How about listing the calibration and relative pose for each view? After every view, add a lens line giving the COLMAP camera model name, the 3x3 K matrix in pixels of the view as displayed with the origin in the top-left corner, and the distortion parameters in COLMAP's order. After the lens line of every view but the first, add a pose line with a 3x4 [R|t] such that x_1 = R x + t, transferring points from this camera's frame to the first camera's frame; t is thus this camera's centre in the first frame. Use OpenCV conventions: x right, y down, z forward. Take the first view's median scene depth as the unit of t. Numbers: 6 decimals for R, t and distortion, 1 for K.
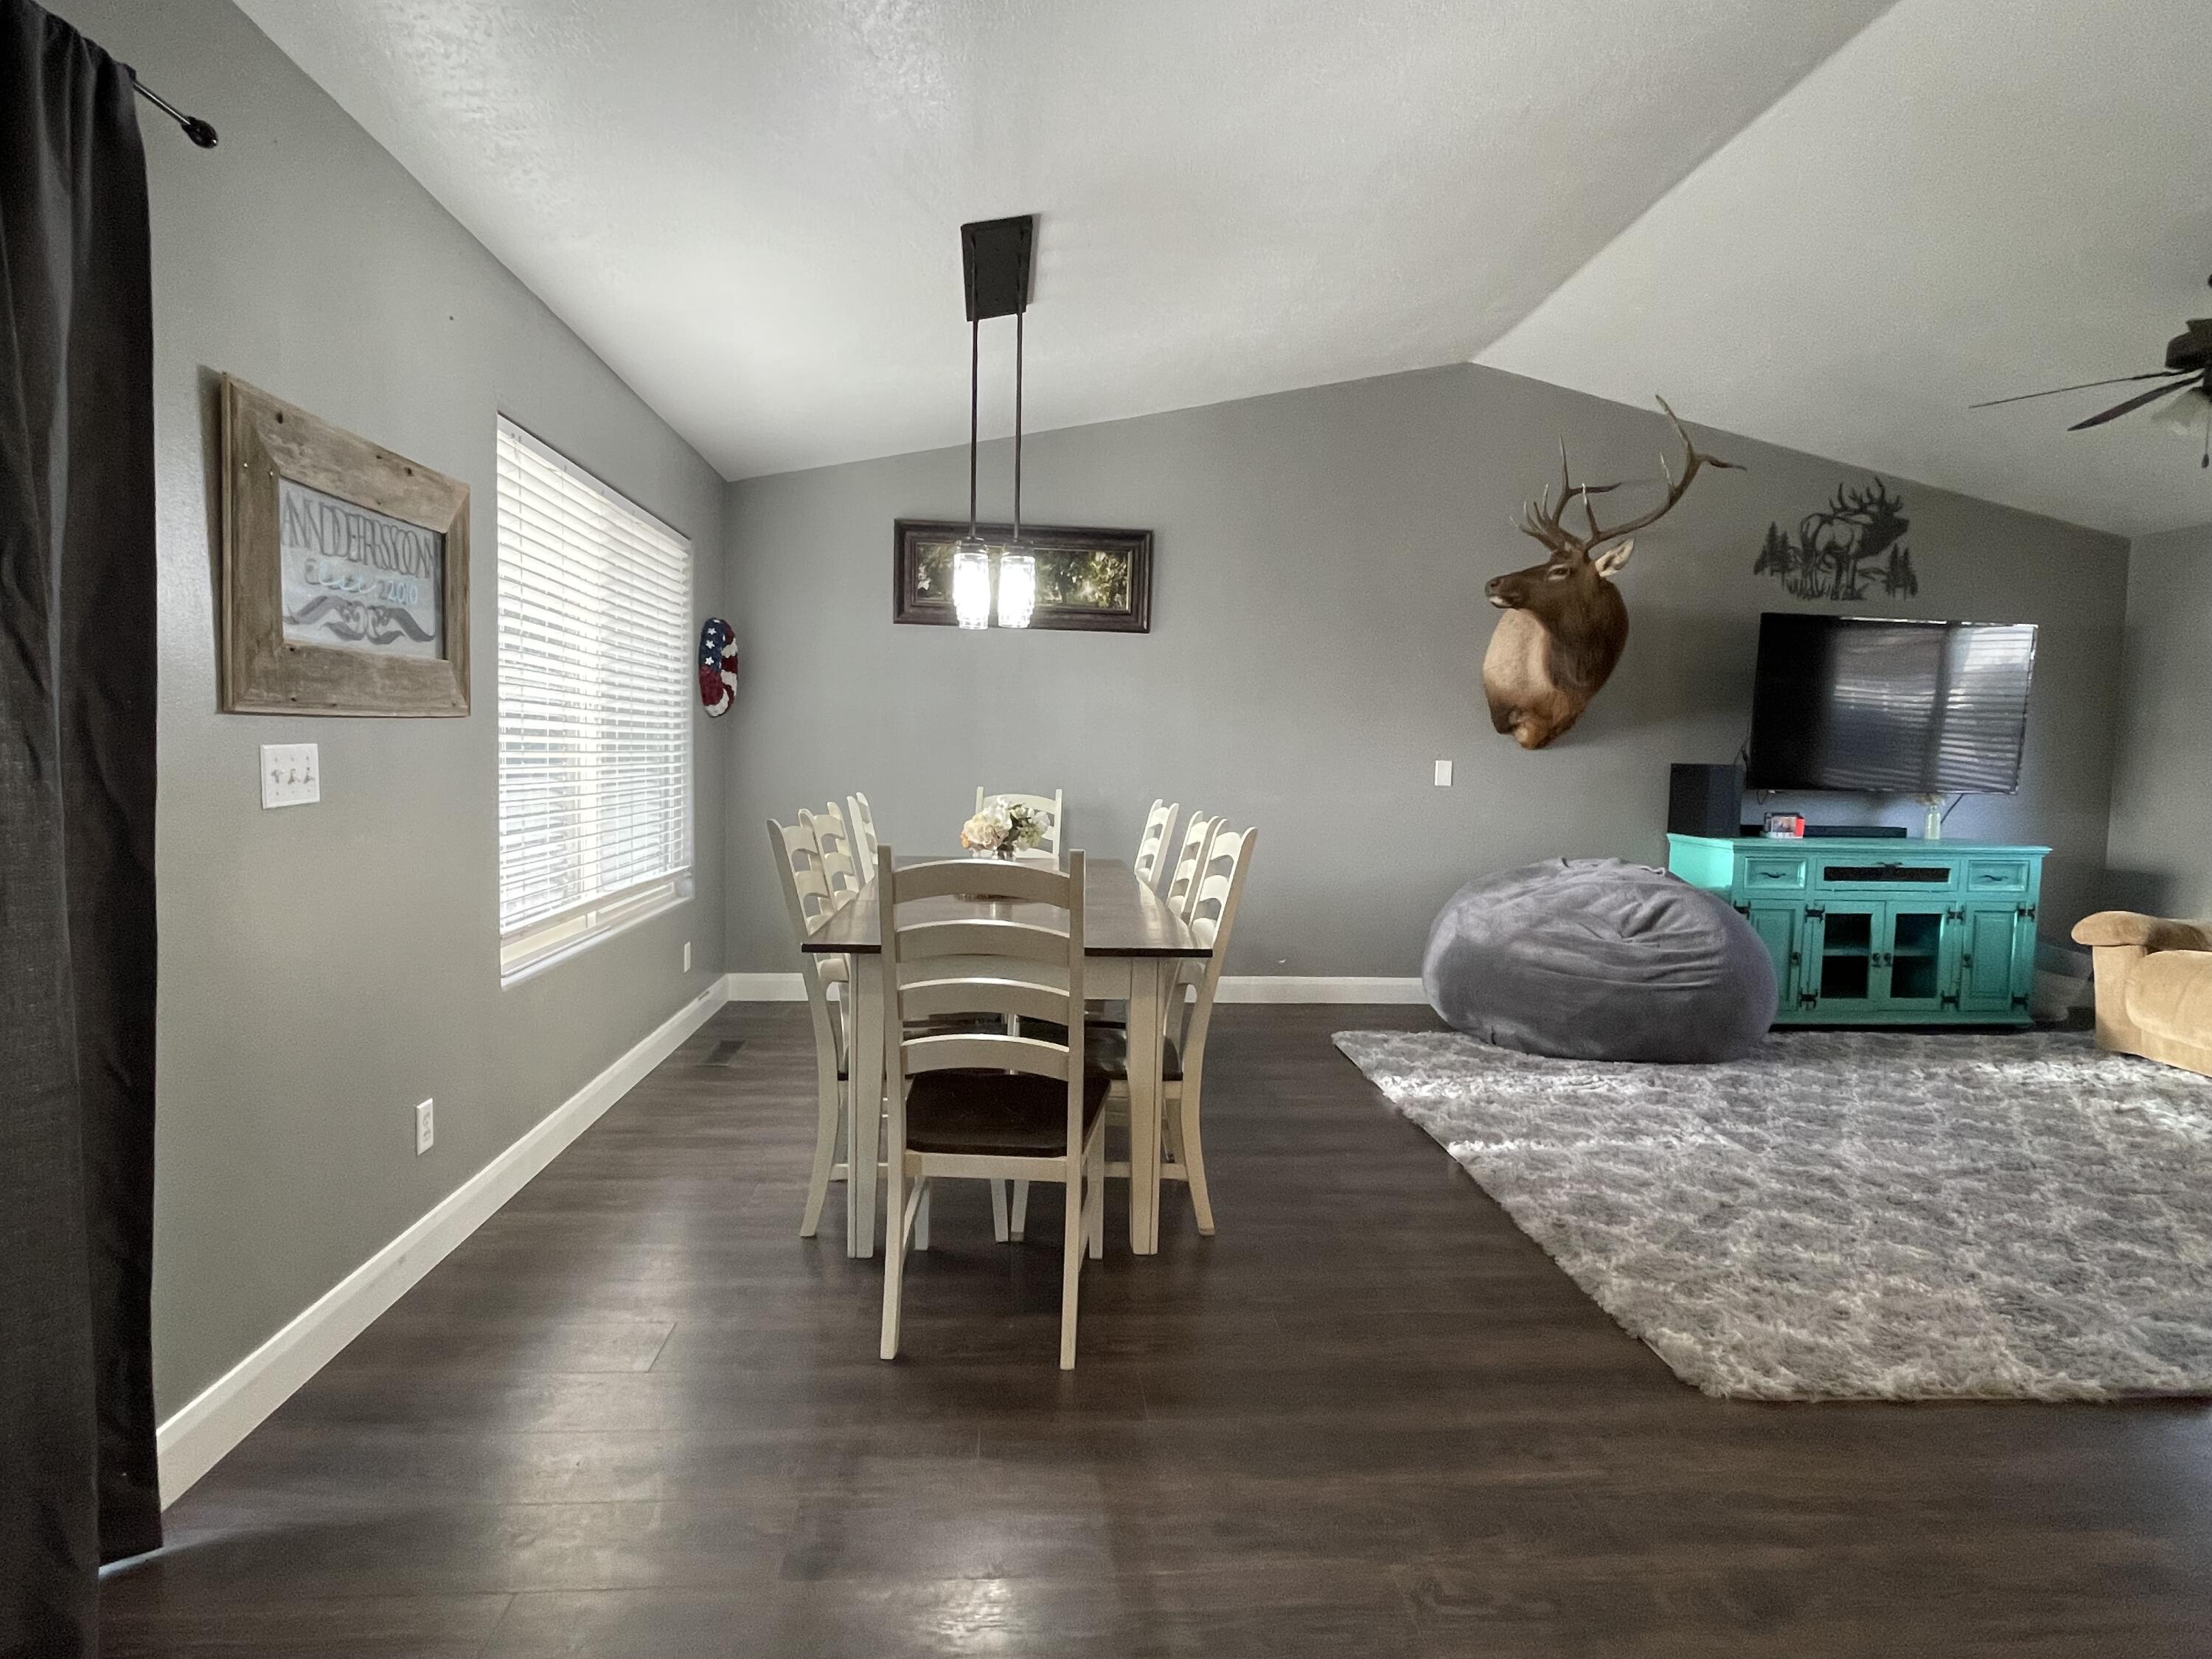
lens RADIAL K [[1118.8, 0, 1096.1], [0, 1118.8, 820.1], [0, 0, 1]] dist [-0.006740, 0.004898]
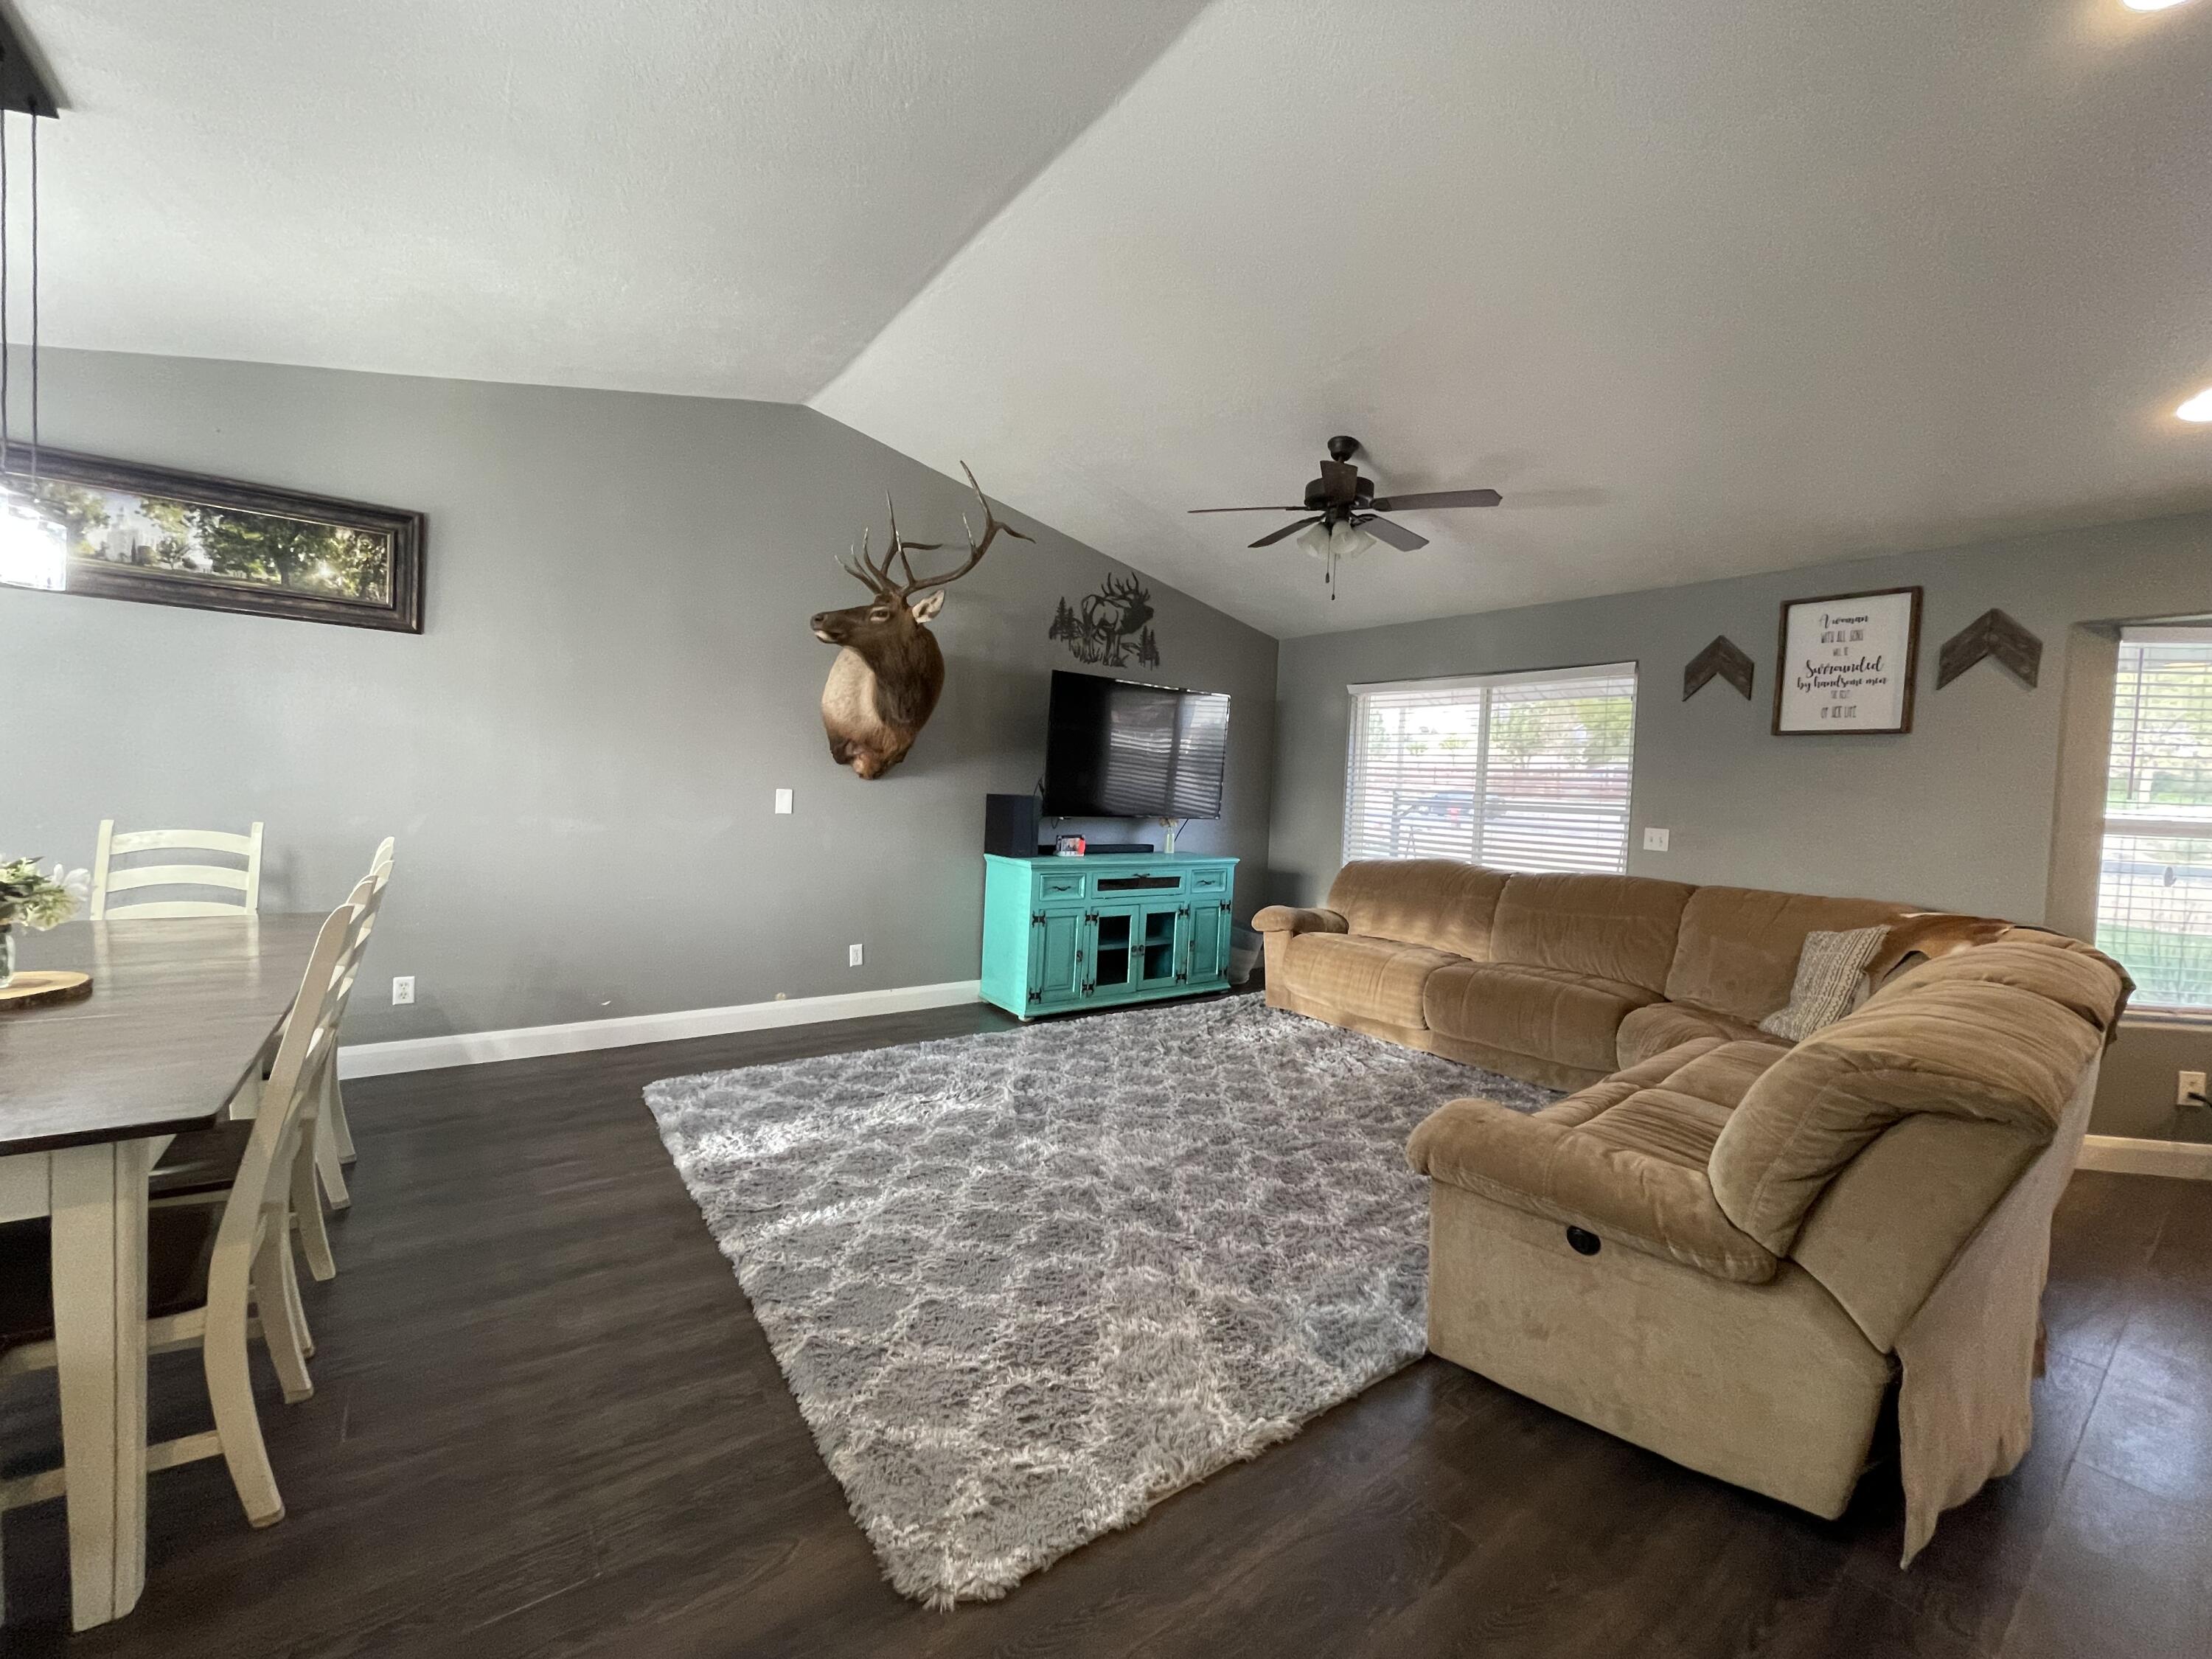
lens RADIAL K [[891.6, 0, 1094.9], [0, 891.6, 825.0], [0, 0, 1]] dist [0.002518, 0.000137]
pose [[0.851643, -0.008353, 0.524056, 0.140856], [0.007908, 0.999964, 0.003087, -0.023138], [-0.524062, 0.001515, 0.851679, 0.172709]]
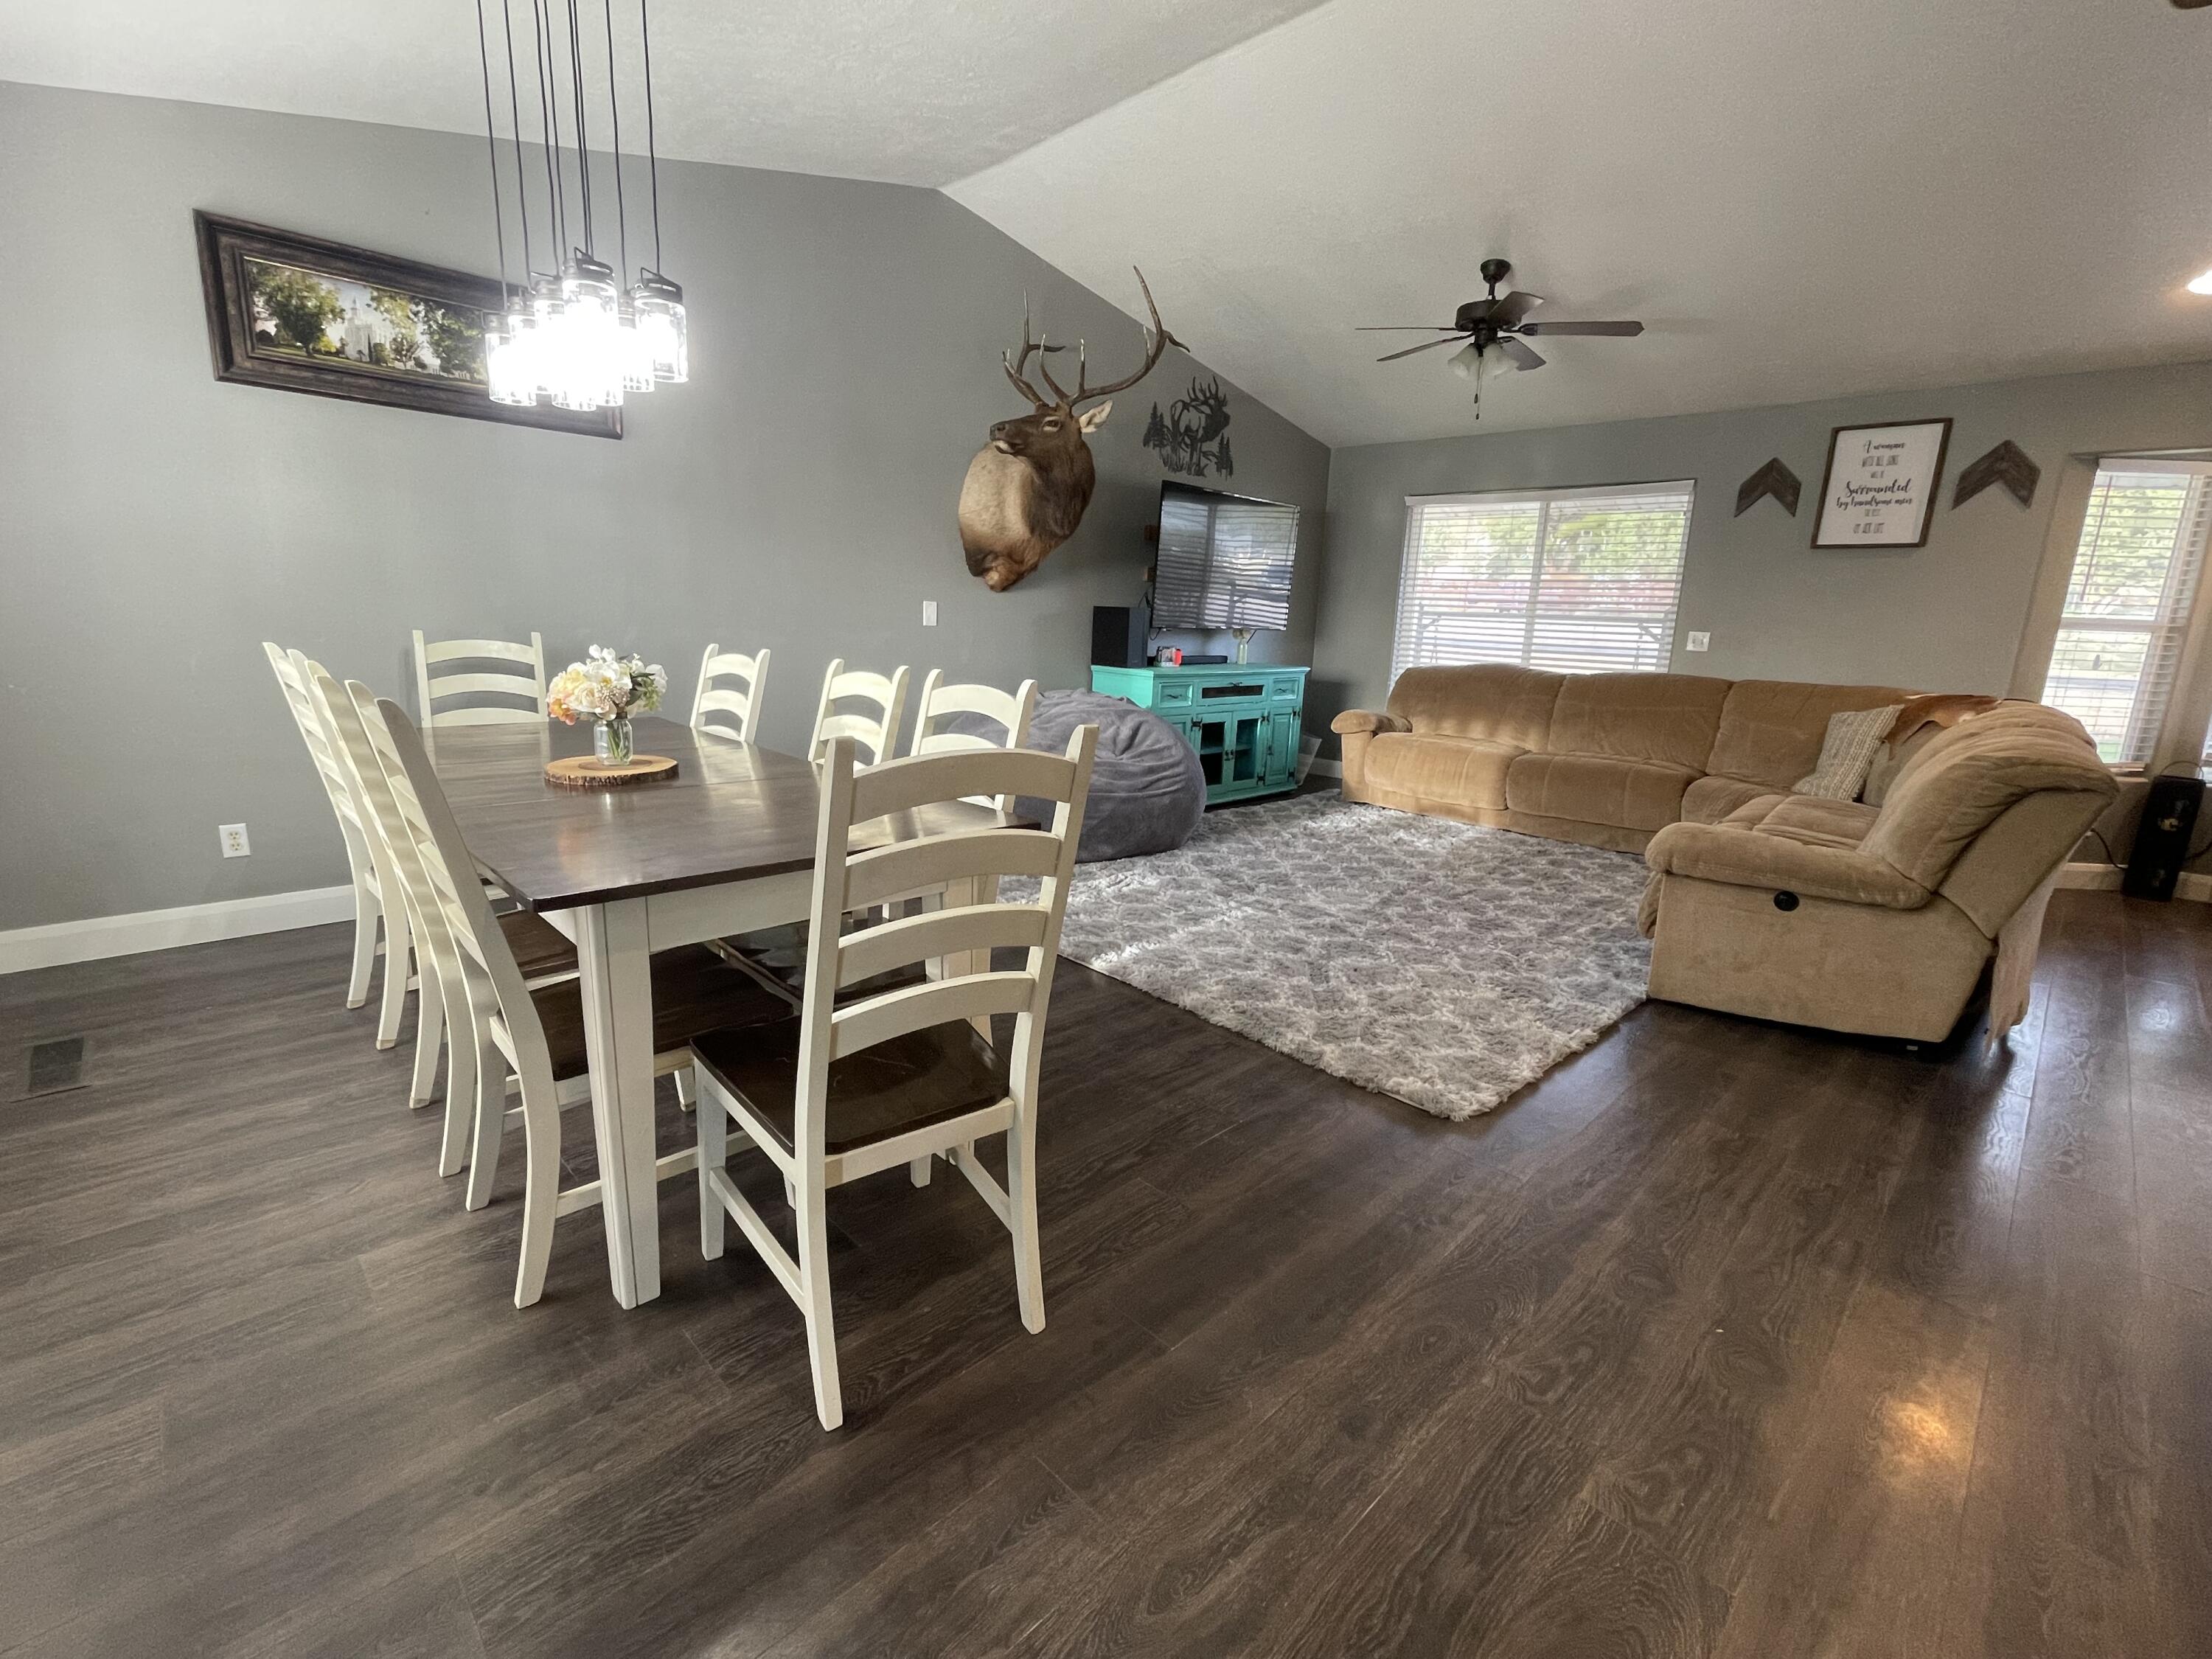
lens RADIAL K [[971.6, 0, 1095.1], [0, 971.6, 820.3], [0, 0, 1]] dist [0.004907, -0.000953]
pose [[0.771458, -0.128856, 0.623096, -0.184944], [0.018304, 0.983368, 0.180698, -0.013883], [-0.636017, -0.127996, 0.760986, 0.202336]]
